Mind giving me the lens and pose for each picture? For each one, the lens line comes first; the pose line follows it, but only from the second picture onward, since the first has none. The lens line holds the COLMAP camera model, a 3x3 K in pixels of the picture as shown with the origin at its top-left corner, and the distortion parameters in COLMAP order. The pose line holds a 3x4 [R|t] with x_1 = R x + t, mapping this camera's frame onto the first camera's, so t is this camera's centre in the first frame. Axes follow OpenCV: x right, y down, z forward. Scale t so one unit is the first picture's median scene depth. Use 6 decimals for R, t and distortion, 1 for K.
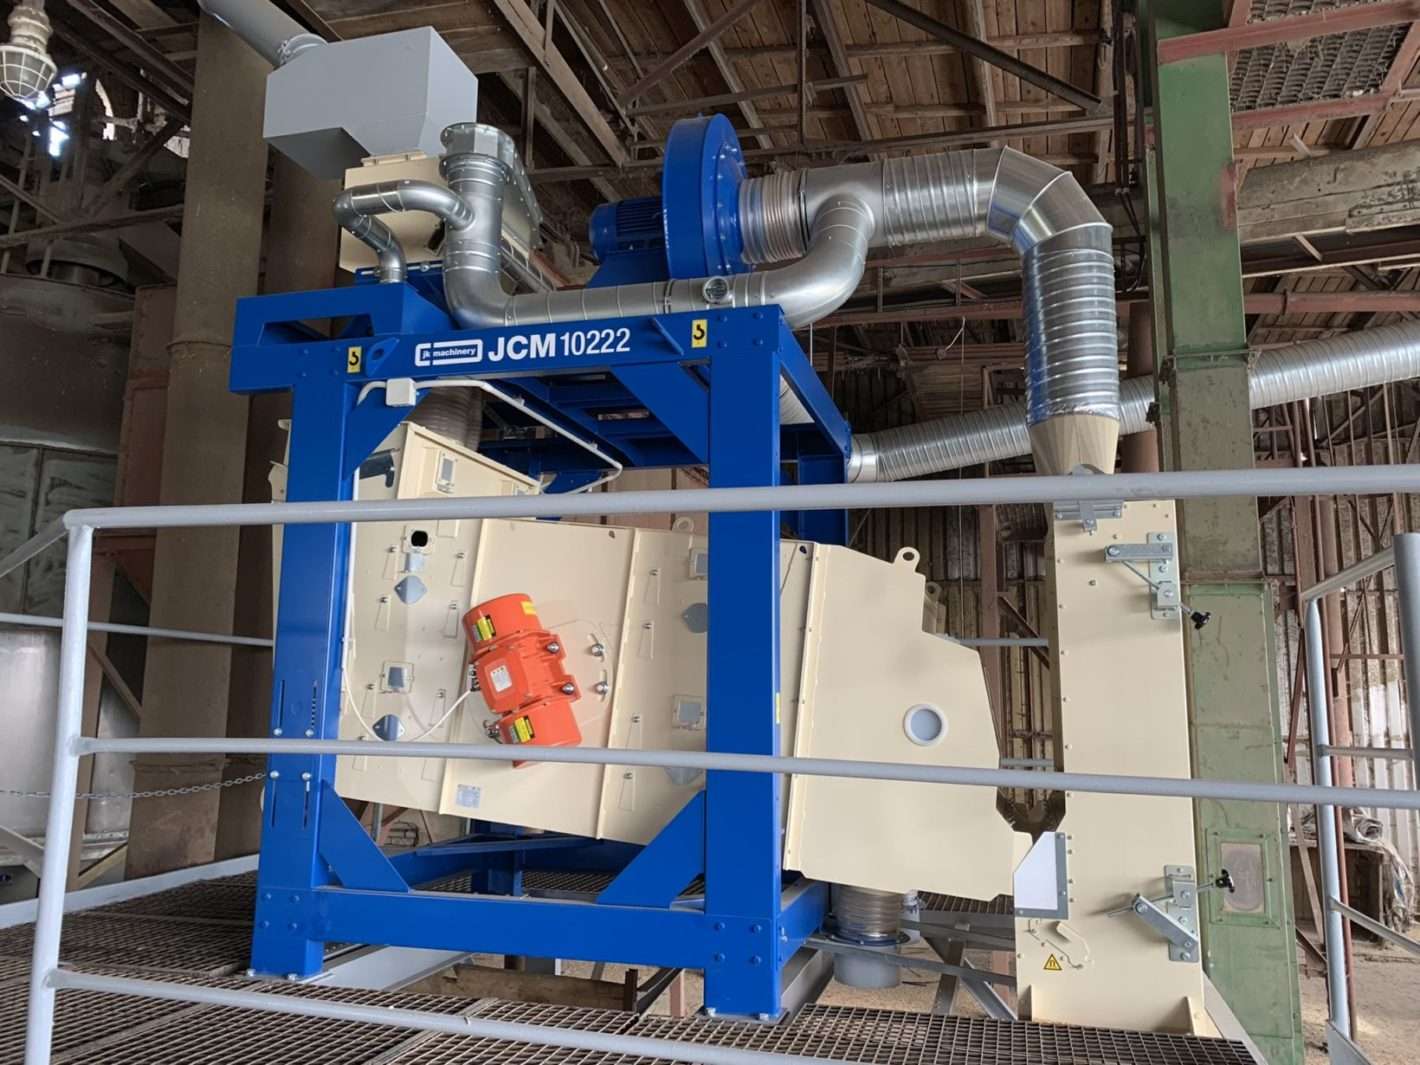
lens RADIAL K [[1078.2, 0, 716.4], [0, 1078.2, 529.5], [0, 0, 1]] dist [0.041862, -0.029858]
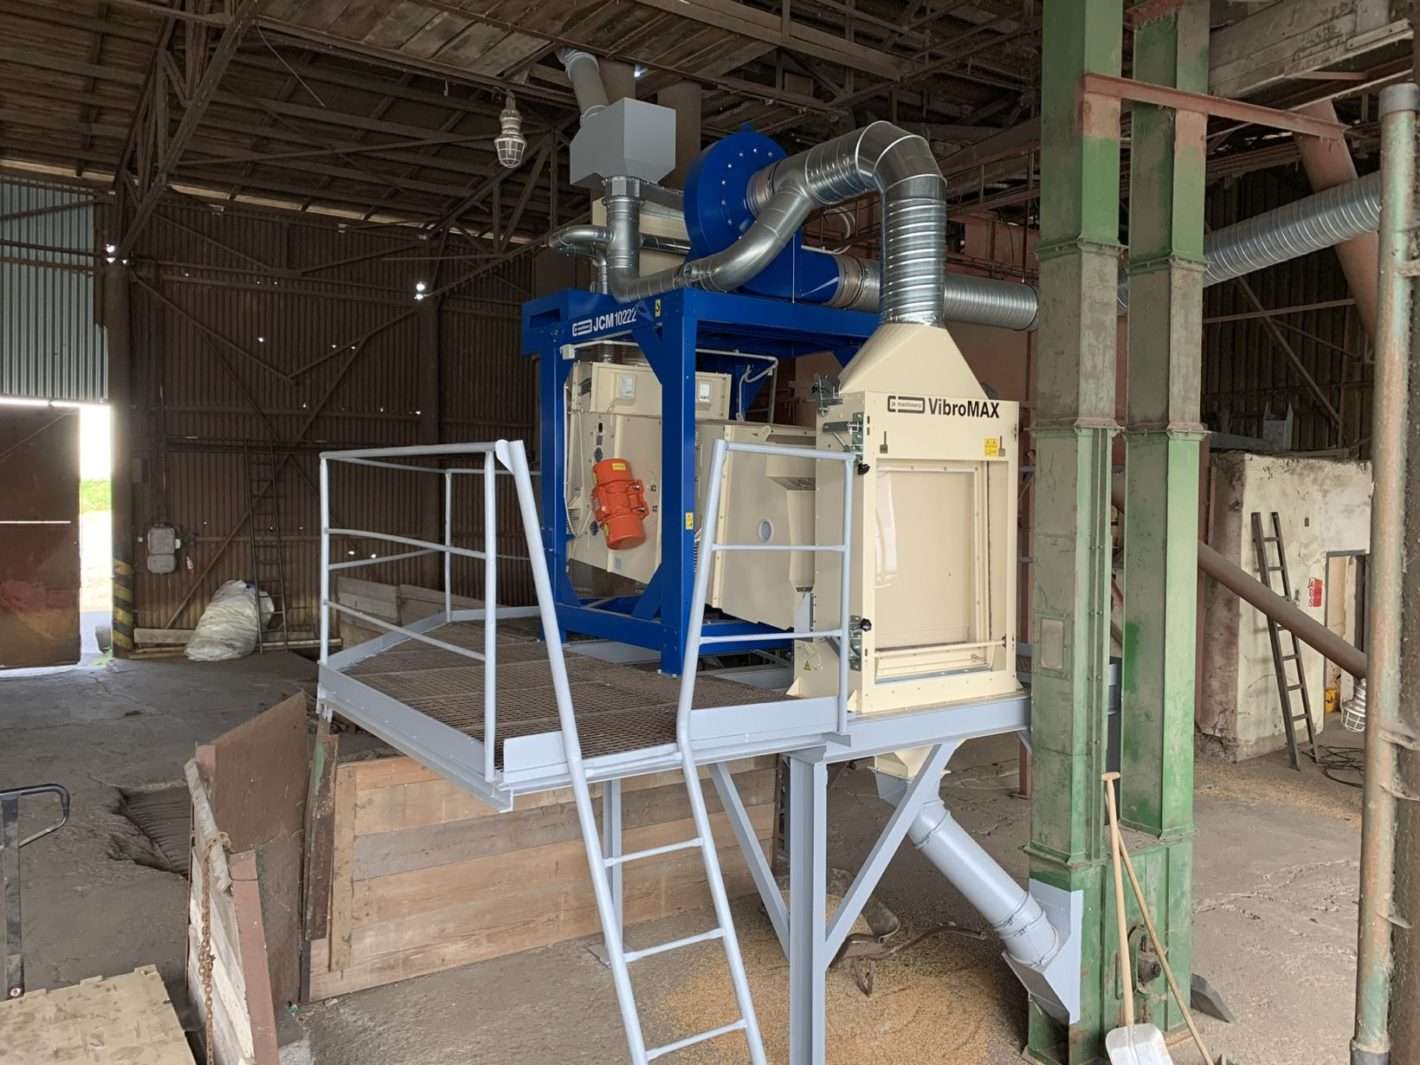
lens RADIAL K [[1078.2, 0, 678.7], [0, 1078.2, 545.9], [0, 0, 1]] dist [0.041862, -0.029858]
pose [[0.758565, 0.022270, -0.651216, 1.089652], [0.099247, 0.983806, 0.149251, -0.057619], [0.643994, -0.177848, 0.744071, -0.323889]]
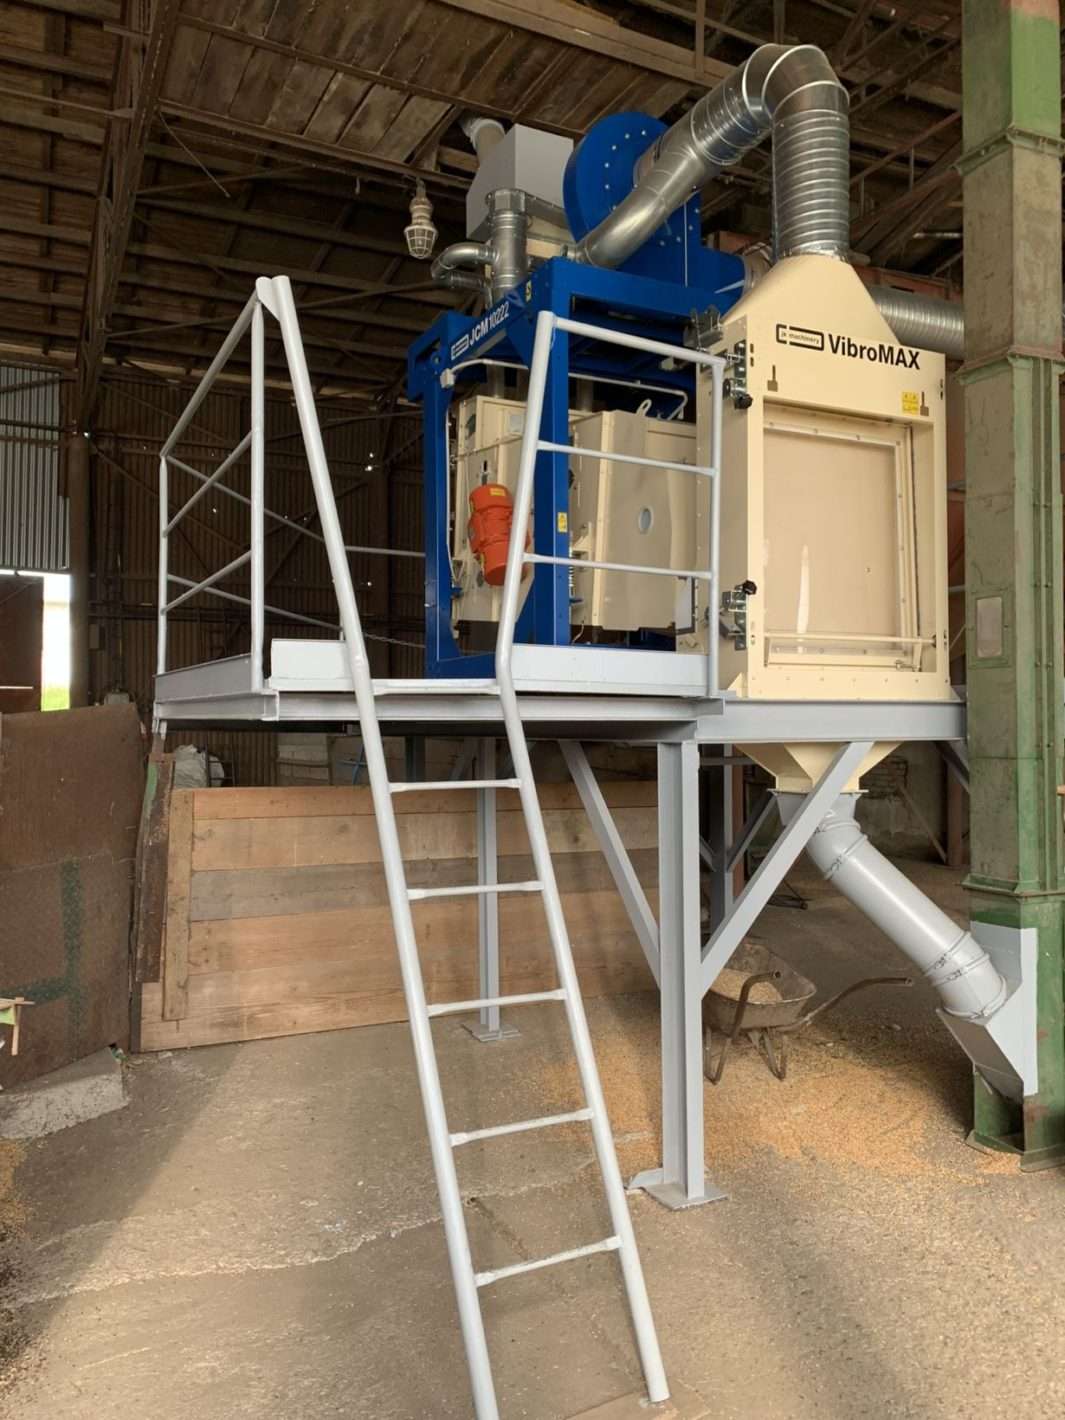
lens RADIAL K [[1078.2, 0, 526.0], [0, 1078.2, 717.0], [0, 0, 1]] dist [0.041862, -0.029858]
pose [[0.672105, -0.019084, -0.740210, 1.067828], [0.121121, 0.989037, 0.084478, 0.277225], [0.730483, -0.146433, 0.667047, -0.129770]]
